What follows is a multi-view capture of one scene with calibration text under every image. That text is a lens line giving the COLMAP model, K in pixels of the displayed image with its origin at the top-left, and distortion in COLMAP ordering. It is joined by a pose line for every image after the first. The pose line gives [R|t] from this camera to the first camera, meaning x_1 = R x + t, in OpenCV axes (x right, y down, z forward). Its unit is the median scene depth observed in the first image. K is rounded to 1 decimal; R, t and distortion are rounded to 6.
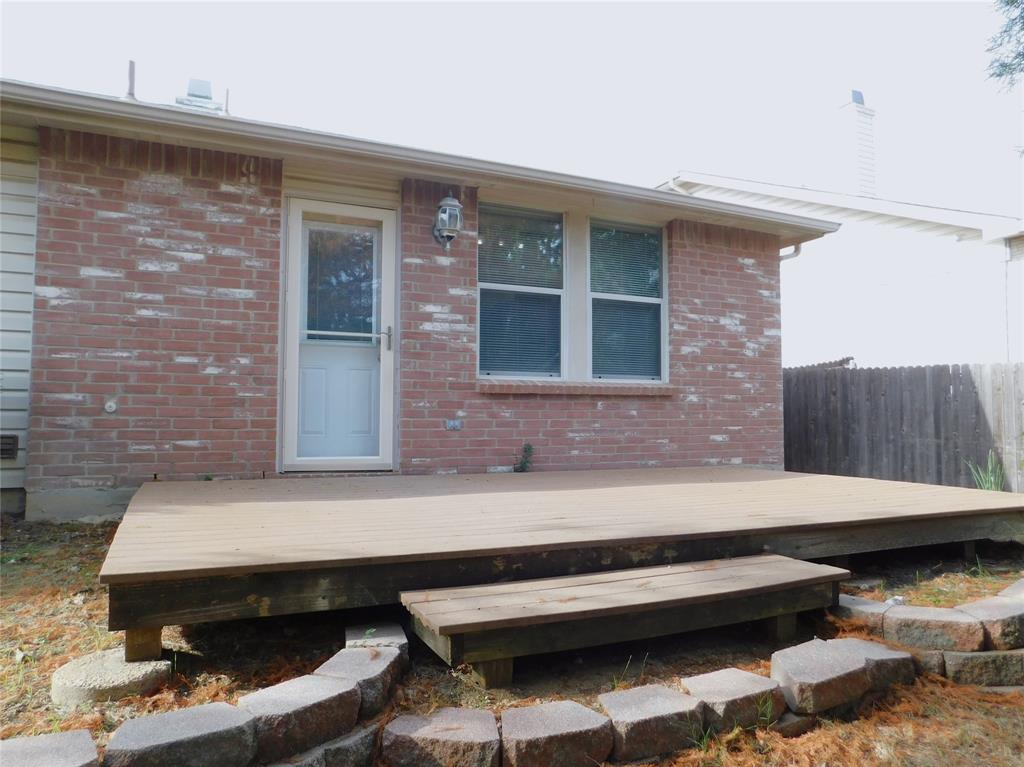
lens RADIAL K [[688.3, 0, 511.4], [0, 688.3, 378.9], [0, 0, 1]] dist [-0.001732, 0.002197]
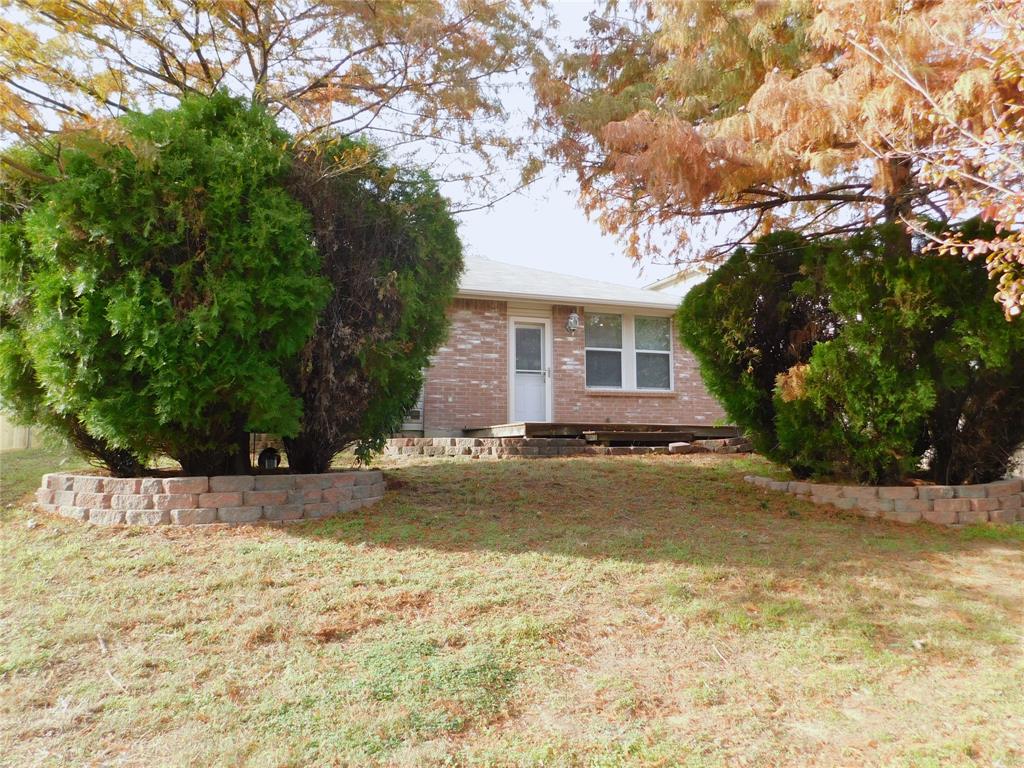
lens RADIAL K [[688.3, 0, 517.2], [0, 688.3, 390.0], [0, 0, 1]] dist [-0.001732, 0.002197]
pose [[0.996286, -0.016163, -0.084580, -0.084880], [0.013338, 0.999338, -0.033858, 0.080052], [0.085071, 0.032604, 0.995841, -1.360787]]
